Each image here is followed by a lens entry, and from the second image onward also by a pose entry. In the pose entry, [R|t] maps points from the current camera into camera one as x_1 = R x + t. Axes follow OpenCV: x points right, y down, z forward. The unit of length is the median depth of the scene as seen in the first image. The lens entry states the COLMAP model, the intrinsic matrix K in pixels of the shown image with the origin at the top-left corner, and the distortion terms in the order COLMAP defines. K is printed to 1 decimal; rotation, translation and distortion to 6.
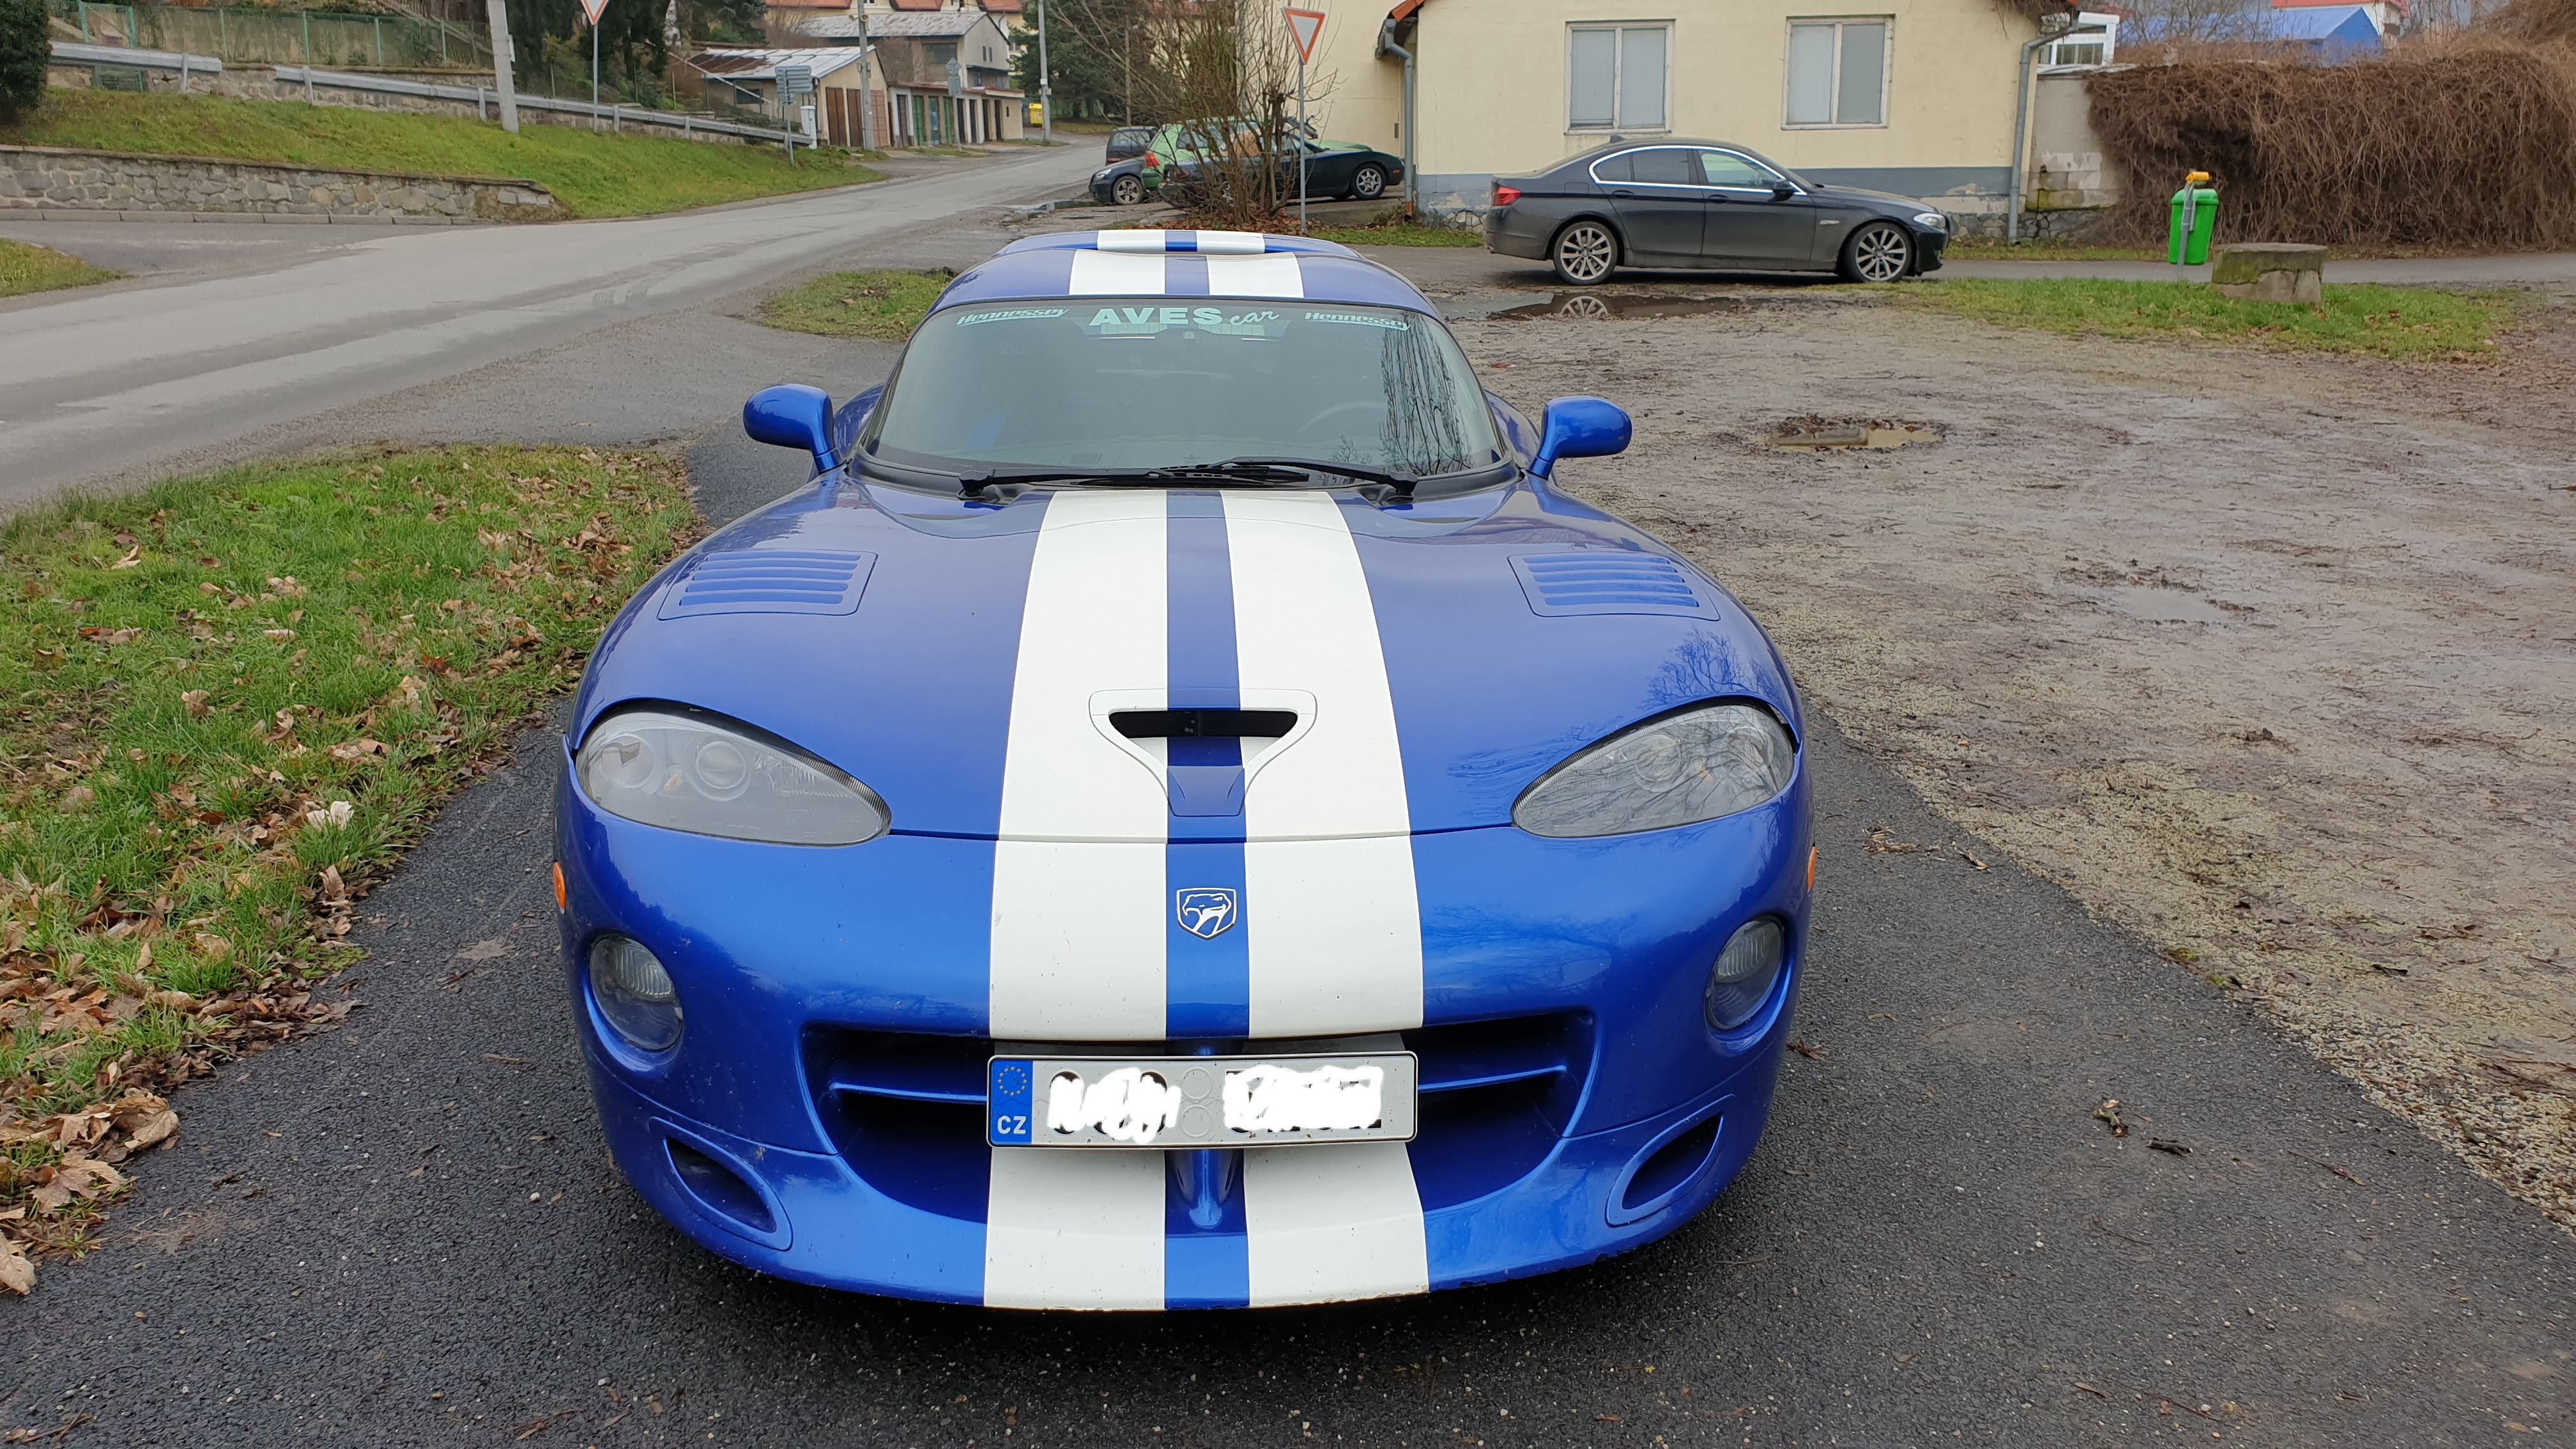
lens RADIAL K [[1992.1, 0, 1288.0], [0, 1992.1, 724.5], [0, 0, 1]] dist [0.003465, 0.011284]
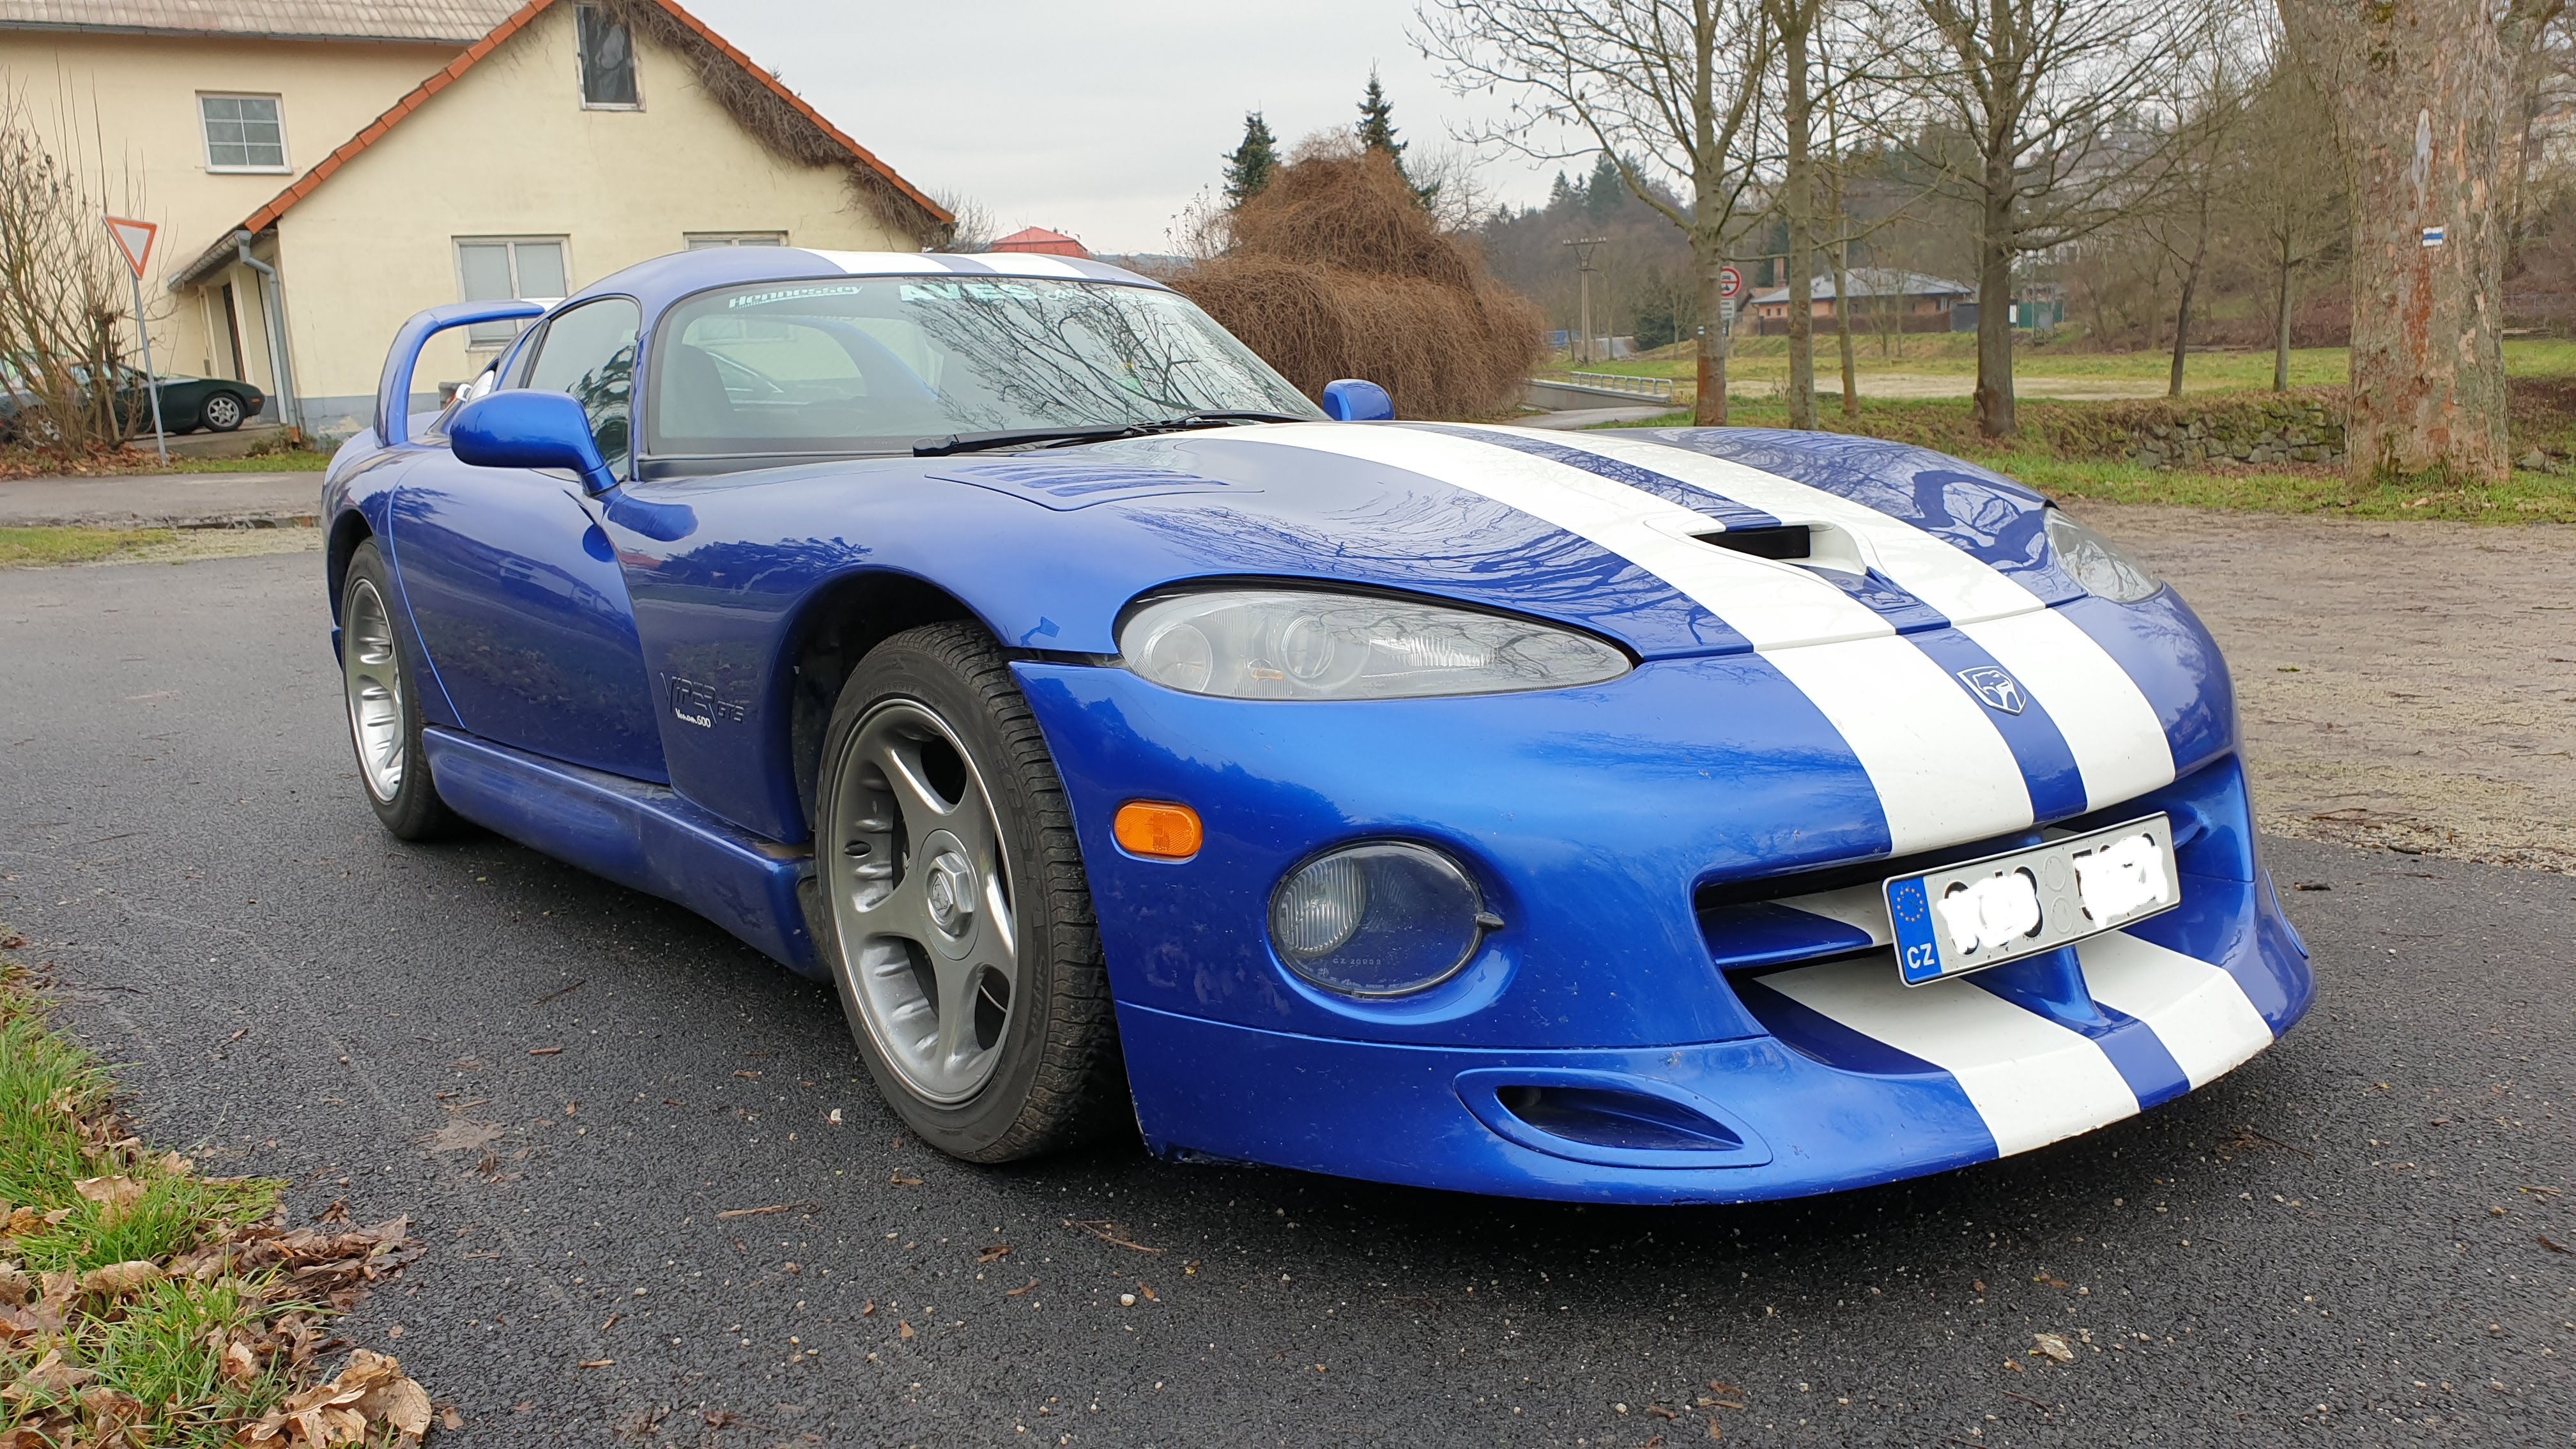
lens RADIAL K [[1992.1, 0, 1288.0], [0, 1992.1, 724.5], [0, 0, 1]] dist [0.003465, 0.011284]
pose [[0.846290, -0.118651, 0.519340, -0.417166], [0.176214, 0.982352, -0.062715, 0.058134], [-0.502734, 0.144590, 0.852263, 0.211274]]
